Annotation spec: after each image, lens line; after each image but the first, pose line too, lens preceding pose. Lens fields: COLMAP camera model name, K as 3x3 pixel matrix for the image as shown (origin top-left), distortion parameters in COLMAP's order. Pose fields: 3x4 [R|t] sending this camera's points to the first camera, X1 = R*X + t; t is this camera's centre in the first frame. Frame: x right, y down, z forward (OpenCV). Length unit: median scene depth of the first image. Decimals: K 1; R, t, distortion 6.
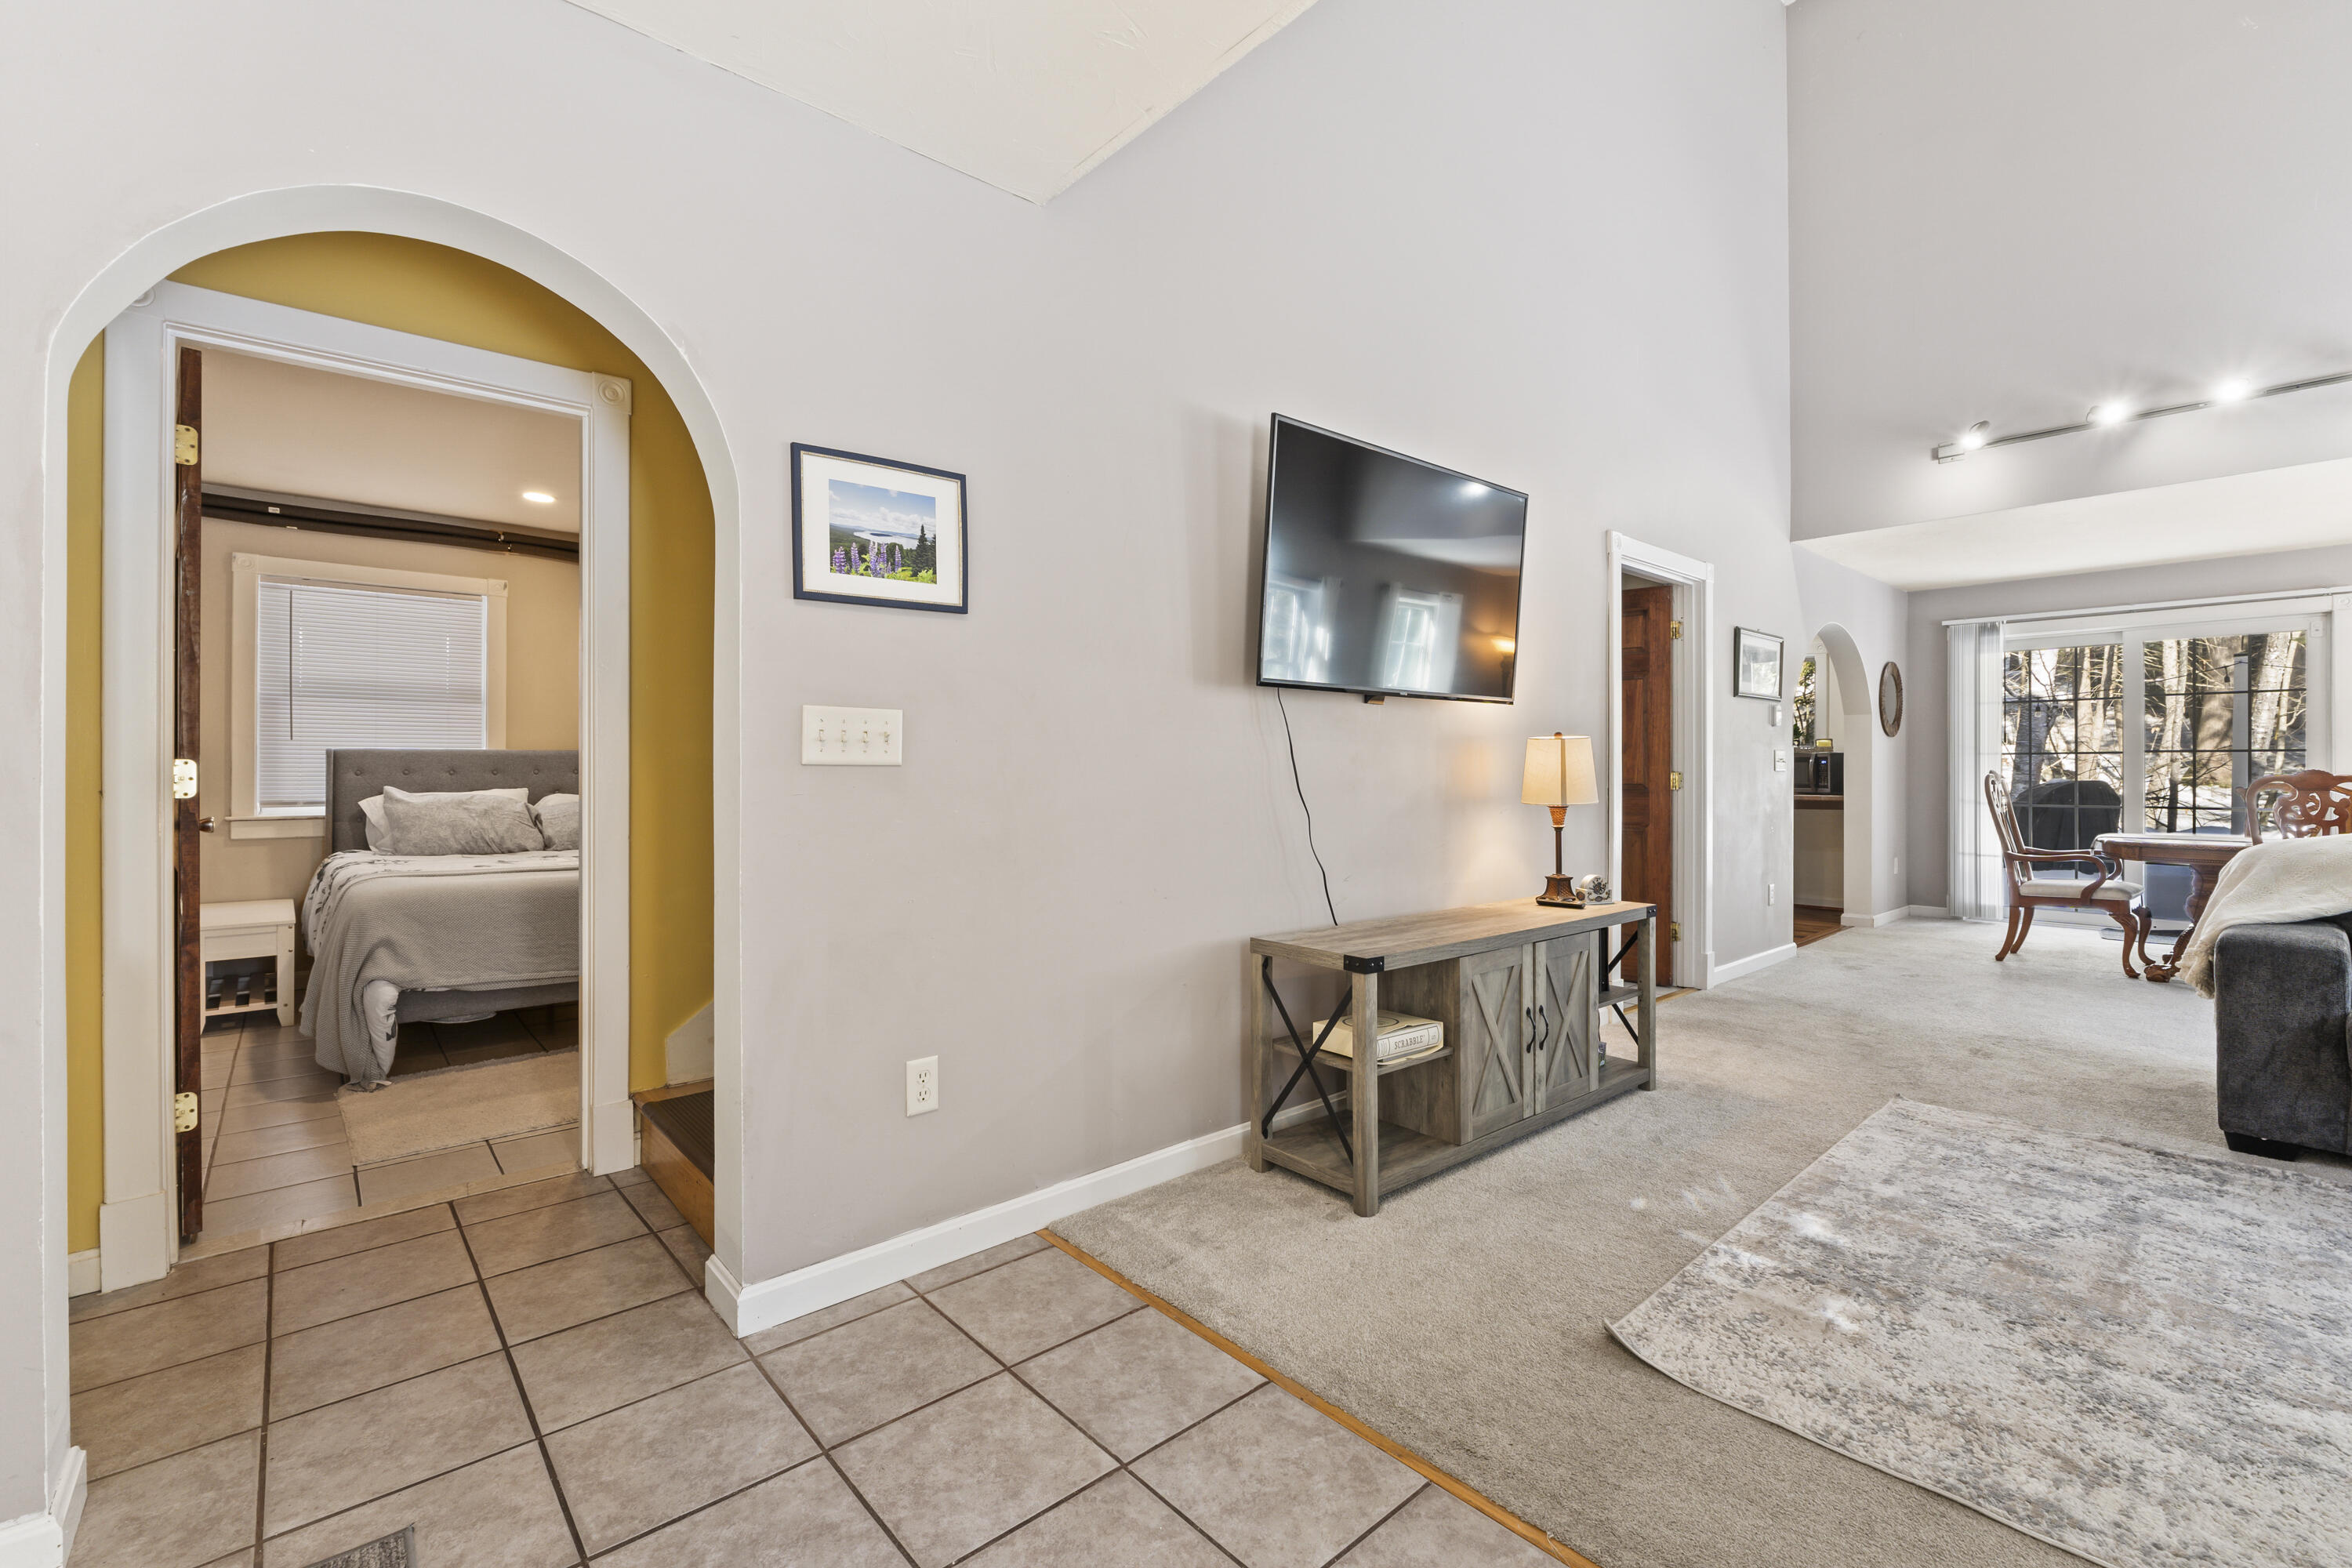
lens RADIAL K [[1004.5, 0, 1179.4], [0, 1004.5, 768.5], [0, 0, 1]] dist [0.000299, -0.000416]
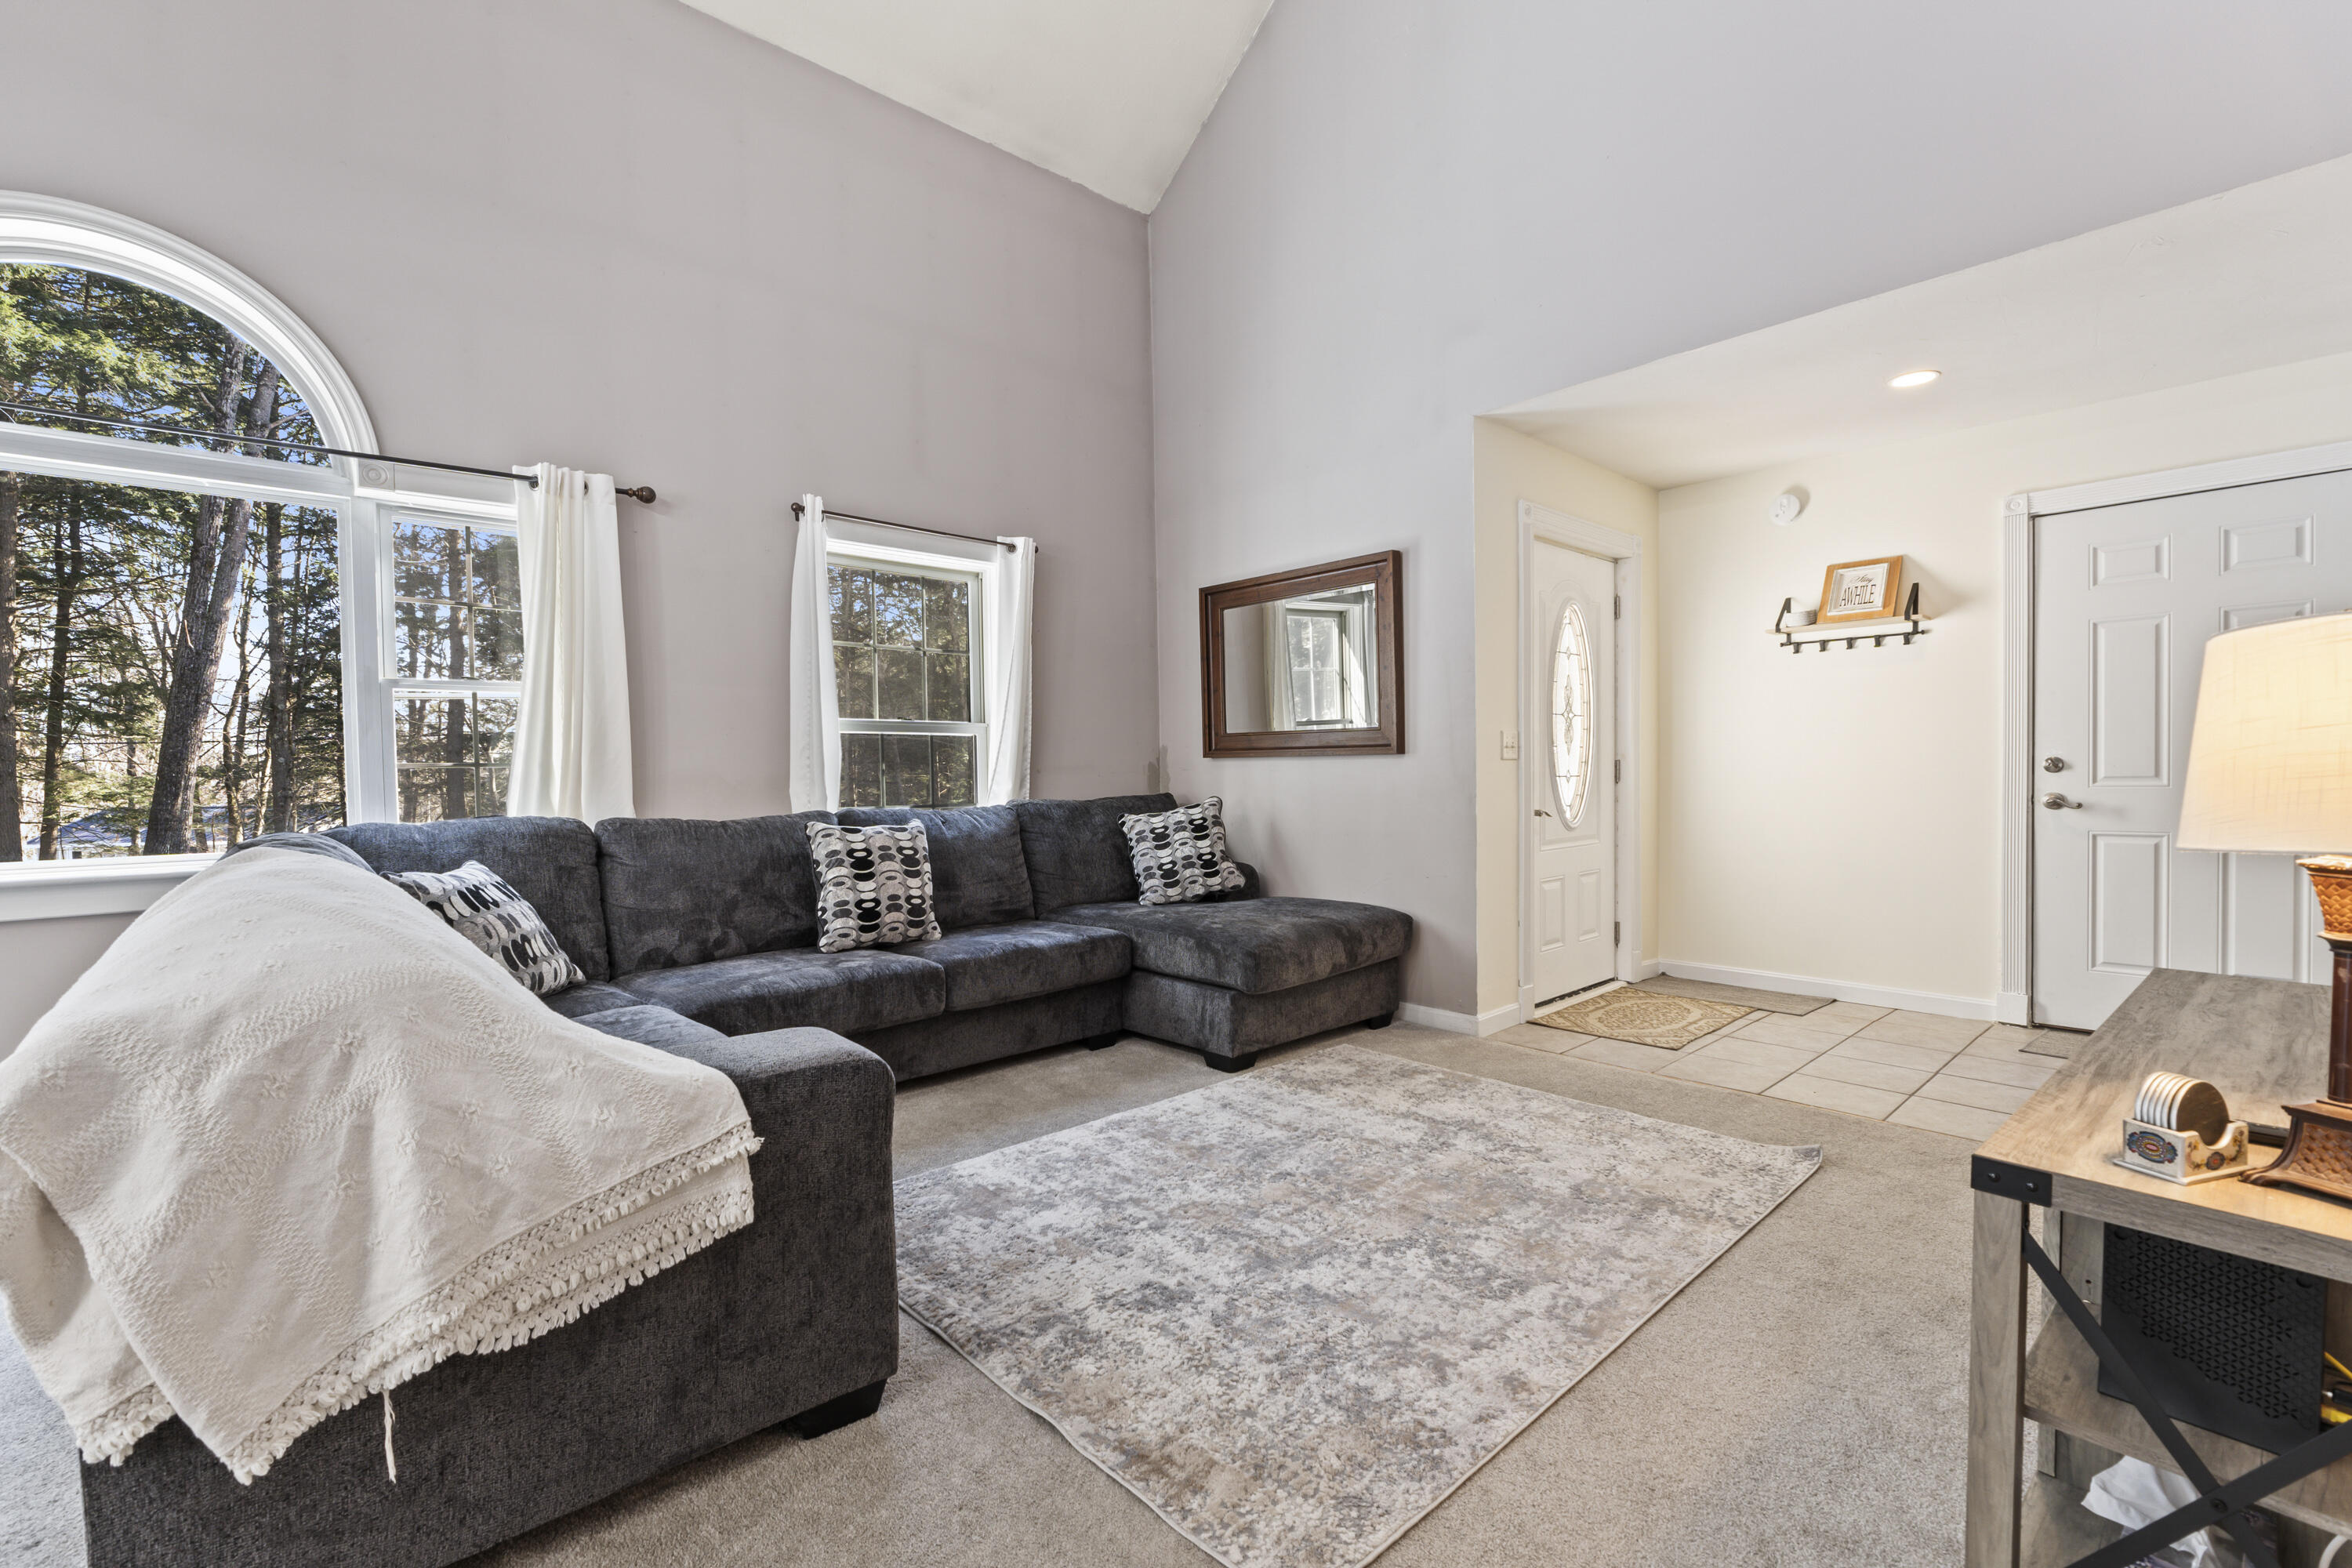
lens RADIAL K [[1026.5, 0, 1164.0], [0, 1026.5, 790.6], [0, 0, 1]] dist [-0.001106, -0.000003]
pose [[-0.999947, 0.010288, 0.001034, 1.582137], [0.010310, 0.999651, 0.024337, 0.006447], [-0.000784, 0.024347, -0.999703, 2.876350]]
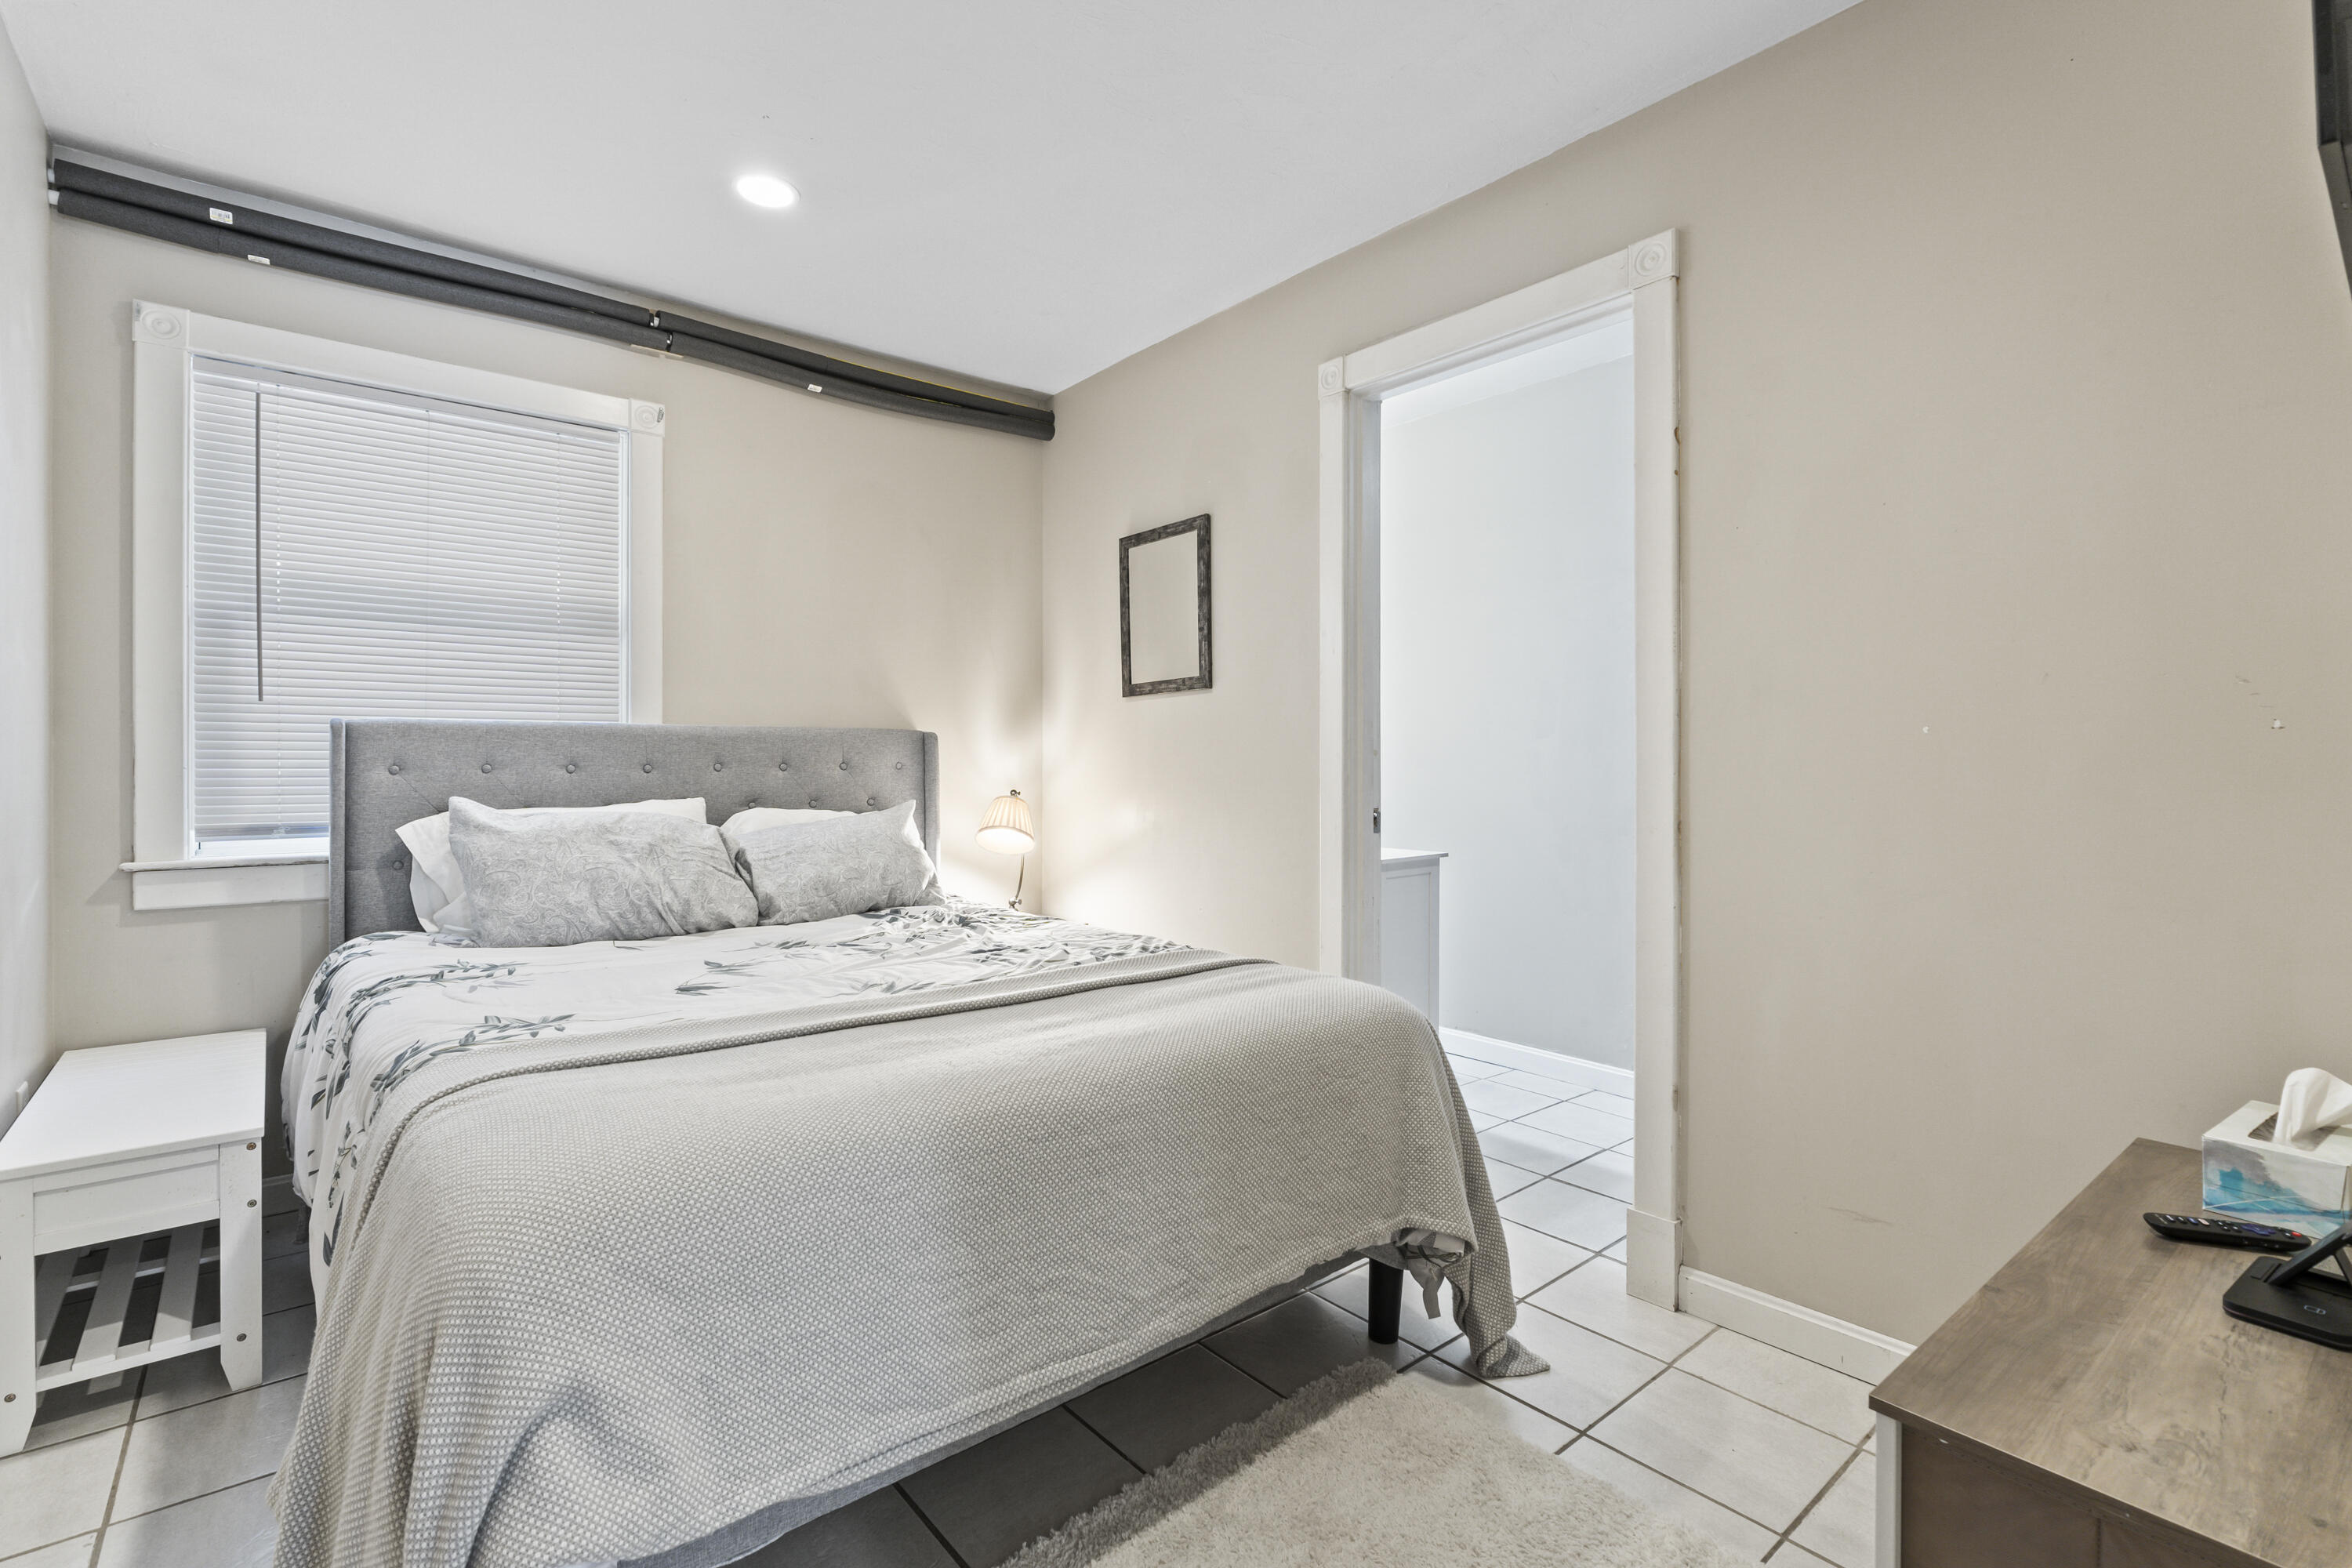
lens RADIAL K [[1060.8, 0, 1172.5], [0, 1060.8, 772.7], [0, 0, 1]] dist [0.000721, 0.000497]
pose [[0.999633, 0.001104, -0.027052, -0.426476], [-0.000884, 0.999966, 0.008160, 0.001600], [0.027060, -0.008133, 0.999601, 0.494890]]
